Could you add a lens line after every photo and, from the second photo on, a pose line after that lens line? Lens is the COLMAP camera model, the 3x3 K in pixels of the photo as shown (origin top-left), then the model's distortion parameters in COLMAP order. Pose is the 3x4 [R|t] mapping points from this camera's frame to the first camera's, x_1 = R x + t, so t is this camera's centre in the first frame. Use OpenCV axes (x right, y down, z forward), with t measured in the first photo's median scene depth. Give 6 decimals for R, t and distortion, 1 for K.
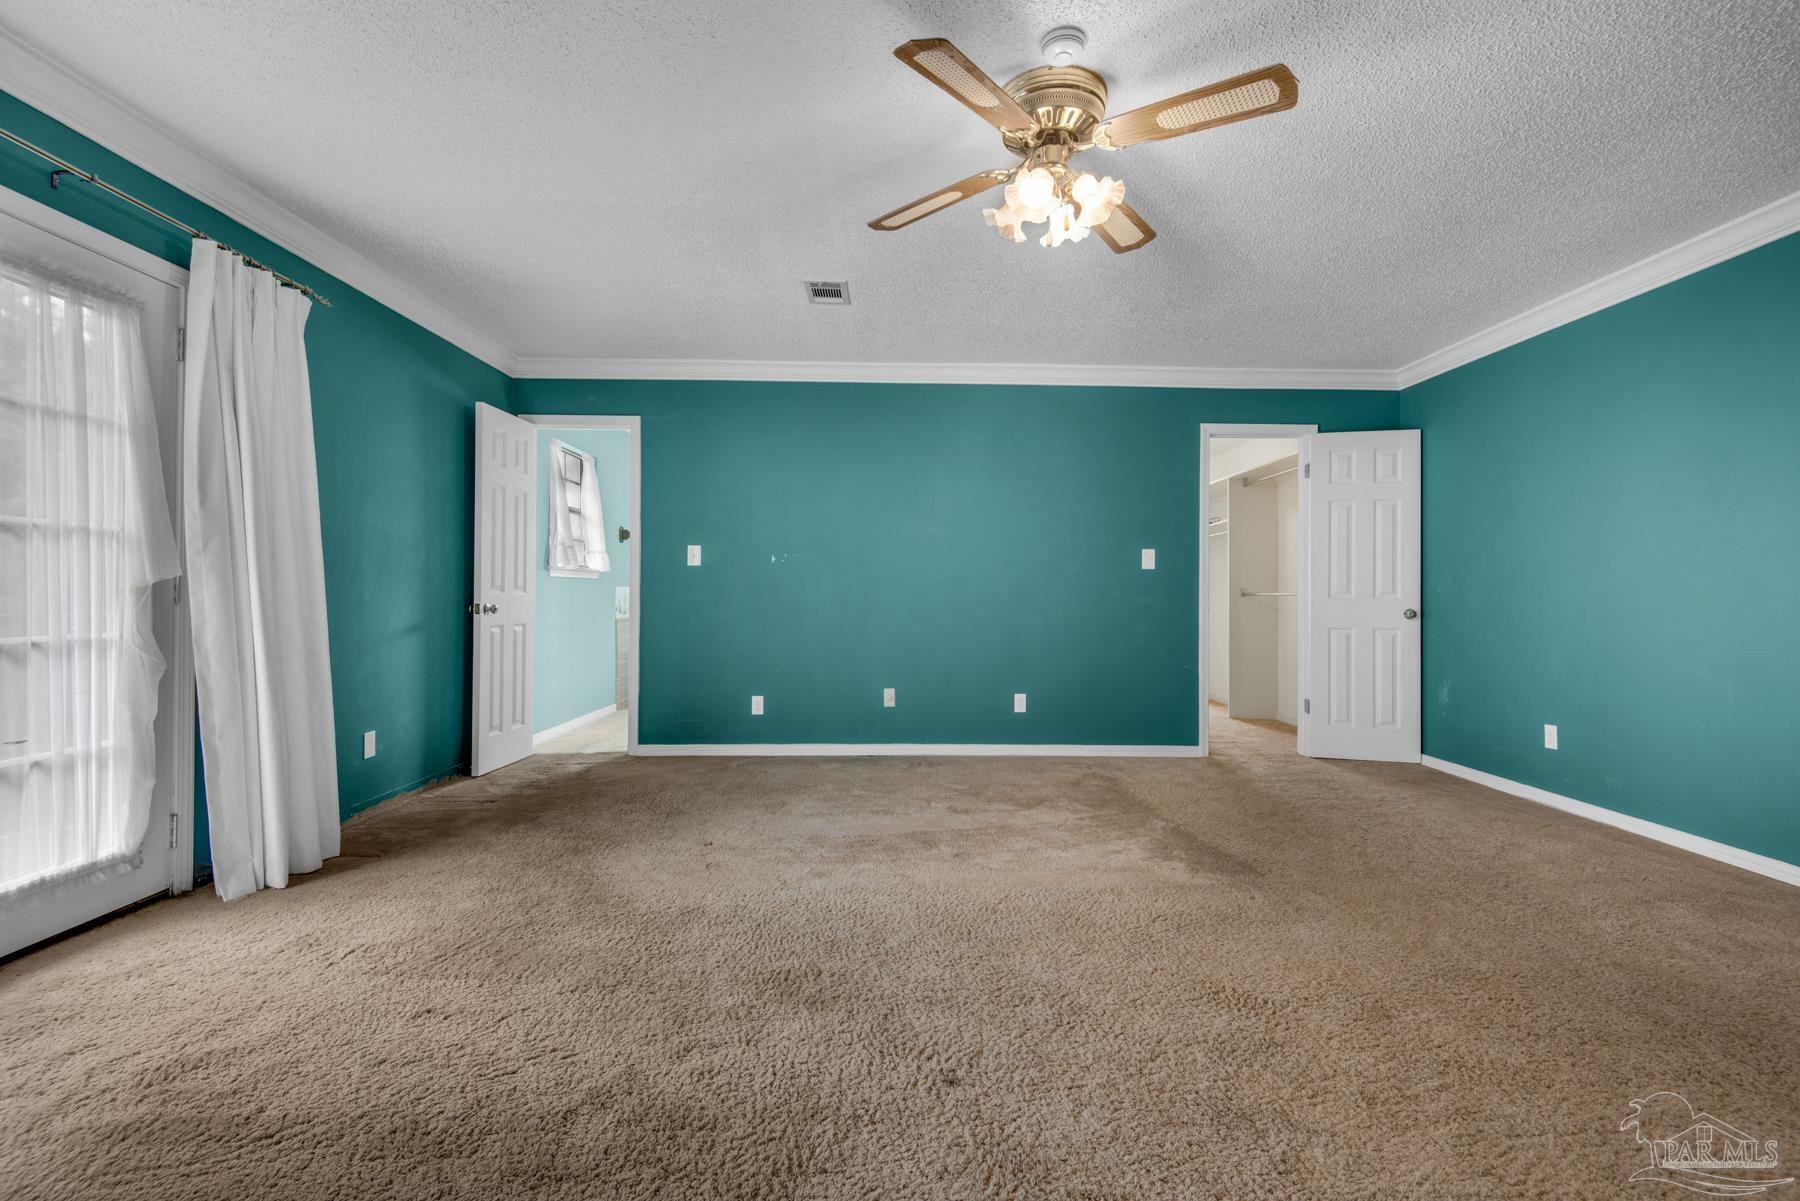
lens RADIAL K [[825.6, 0, 907.1], [0, 825.6, 585.4], [0, 0, 1]] dist [0.015912, -0.006310]
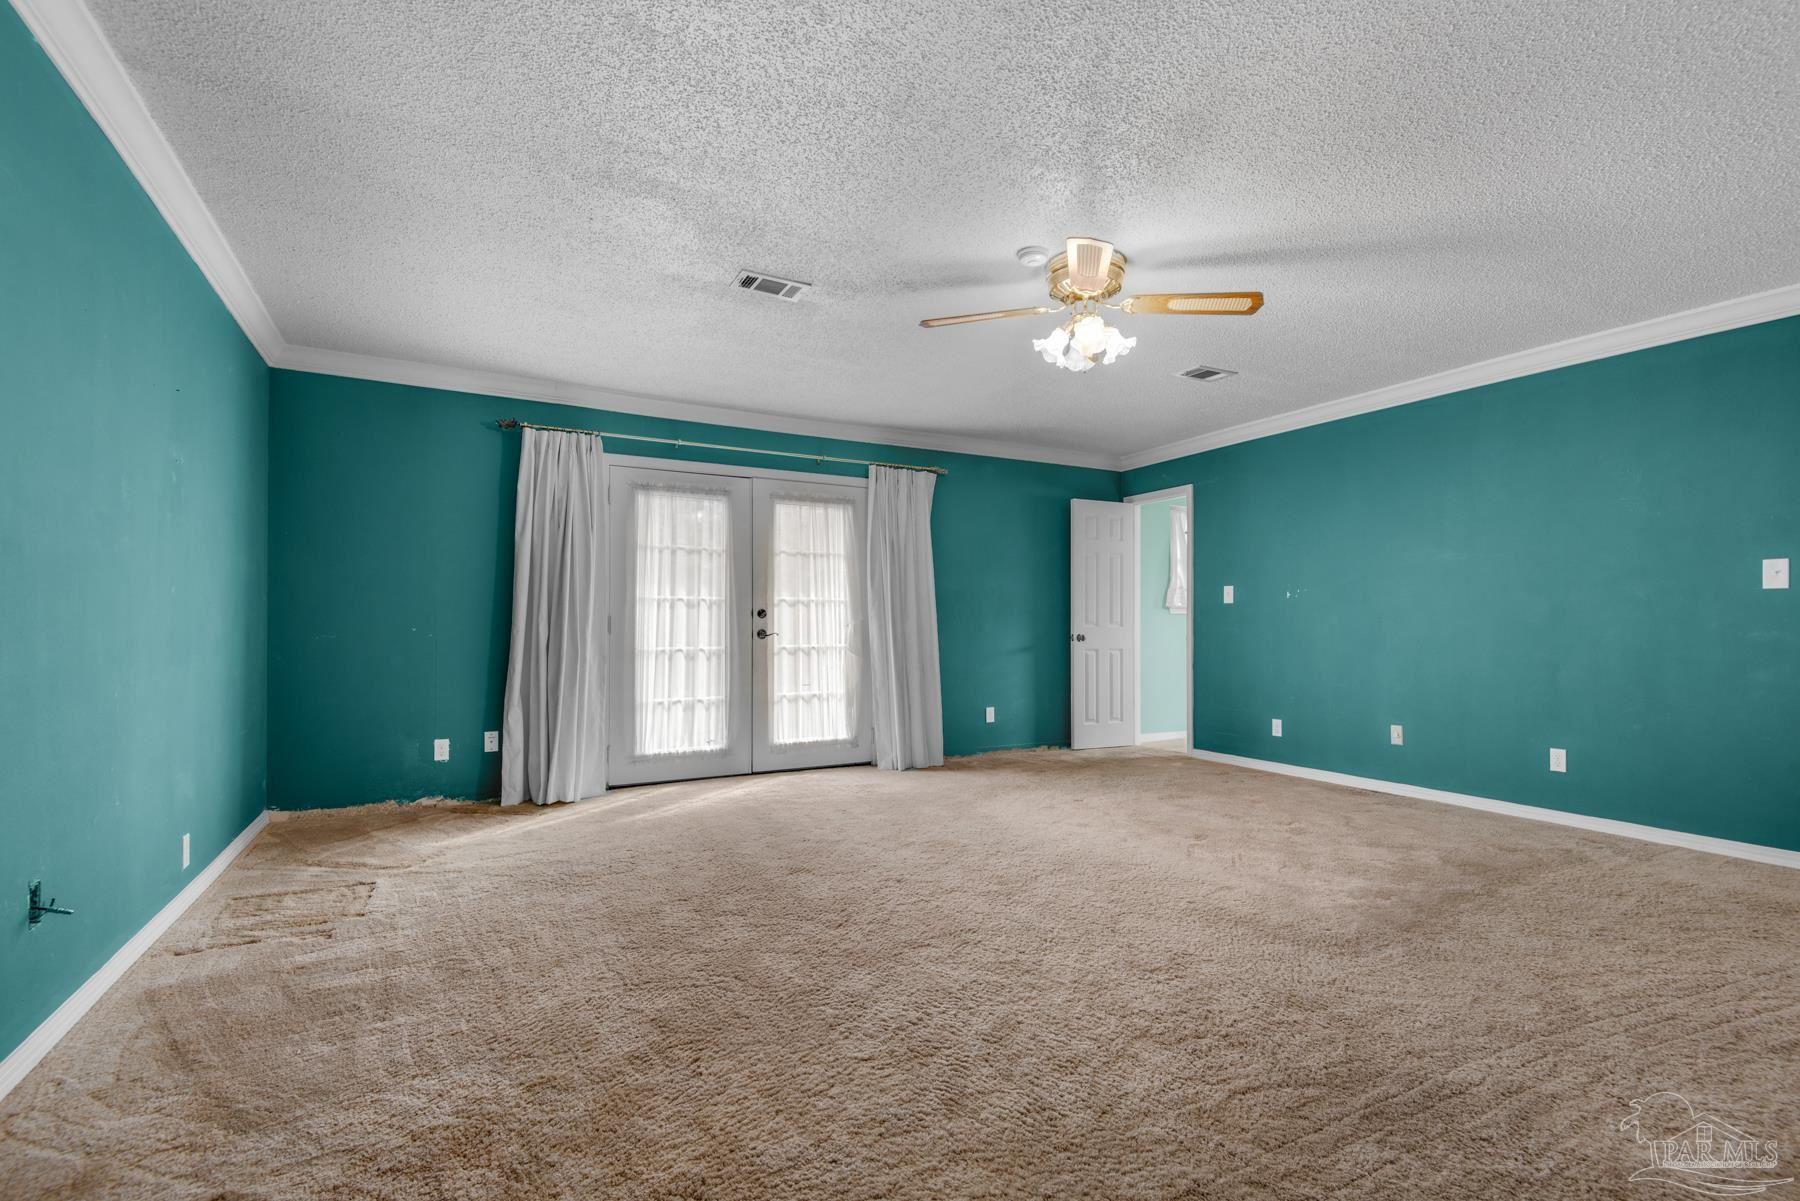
lens RADIAL K [[825.6, 0, 898.6], [0, 825.6, 615.9], [0, 0, 1]] dist [0.015912, -0.006310]
pose [[0.444839, -0.014495, -0.895493, 0.797095], [0.009571, 0.999889, -0.011430, 0.004335], [0.895559, -0.003486, 0.444929, 0.069416]]
